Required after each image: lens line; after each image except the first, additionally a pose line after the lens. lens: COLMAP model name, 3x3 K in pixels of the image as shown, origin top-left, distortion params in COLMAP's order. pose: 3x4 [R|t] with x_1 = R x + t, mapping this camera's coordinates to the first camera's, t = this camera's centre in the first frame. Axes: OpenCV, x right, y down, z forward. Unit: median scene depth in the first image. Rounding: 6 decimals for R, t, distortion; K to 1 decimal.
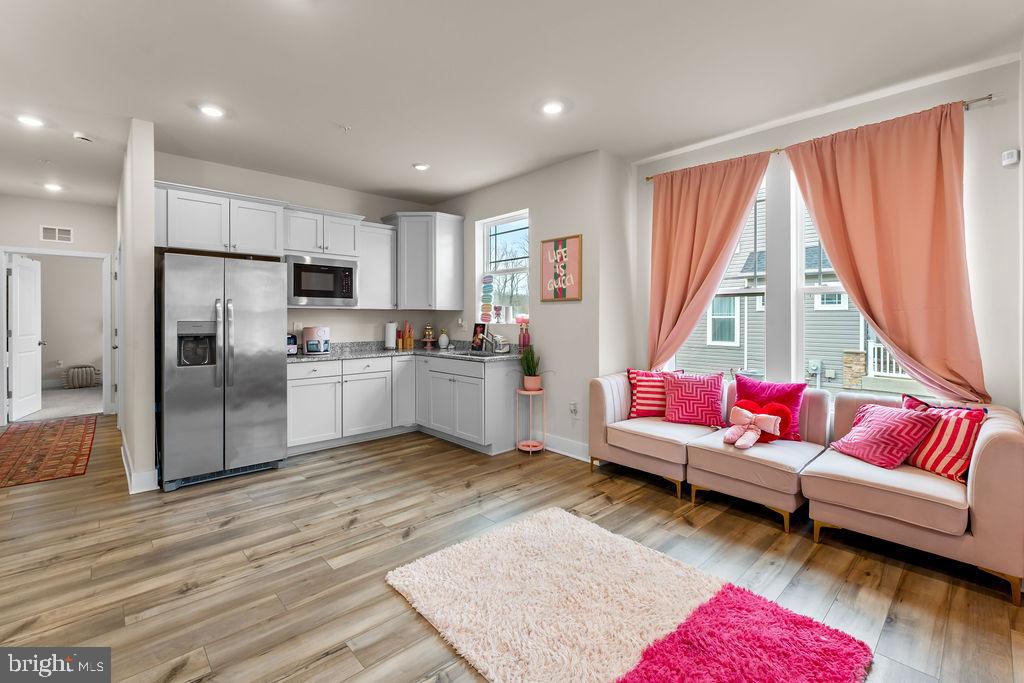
lens RADIAL K [[445.9, 0, 511.9], [0, 445.9, 320.5], [0, 0, 1]] dist [0.001244, -0.000167]
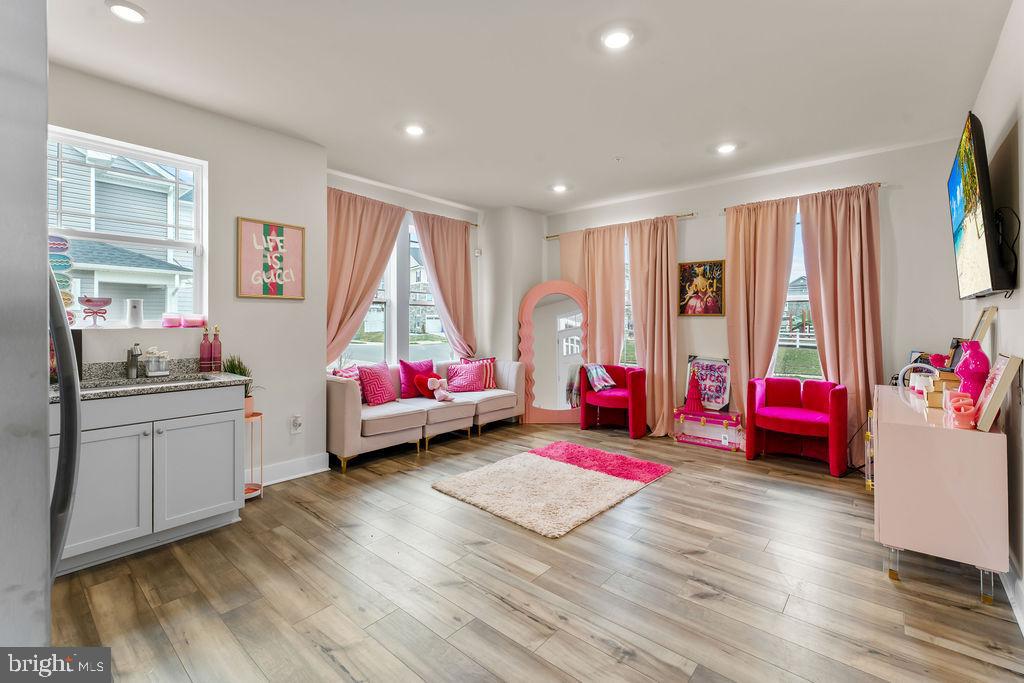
lens RADIAL K [[445.9, 0, 511.9], [0, 445.9, 320.5], [0, 0, 1]] dist [0.001244, -0.000167]
pose [[-0.109790, -0.000342, 0.993955, -0.993950], [0.000939, 0.999999, 0.000448, -0.004604], [-0.993954, 0.000983, -0.109789, 0.851068]]
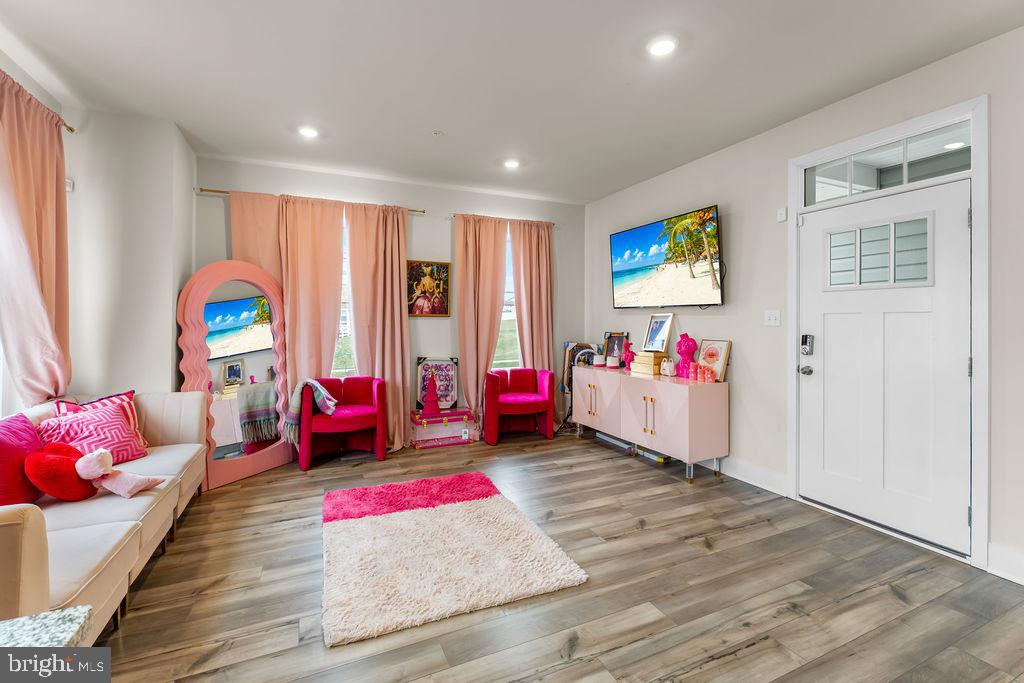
lens RADIAL K [[445.9, 0, 511.9], [0, 445.9, 320.5], [0, 0, 1]] dist [0.001244, -0.000167]
pose [[-0.948970, 0.000739, 0.315367, -0.298015], [0.001233, 0.999998, 0.001368, -0.006987], [-0.315365, 0.001687, -0.948969, 1.372729]]
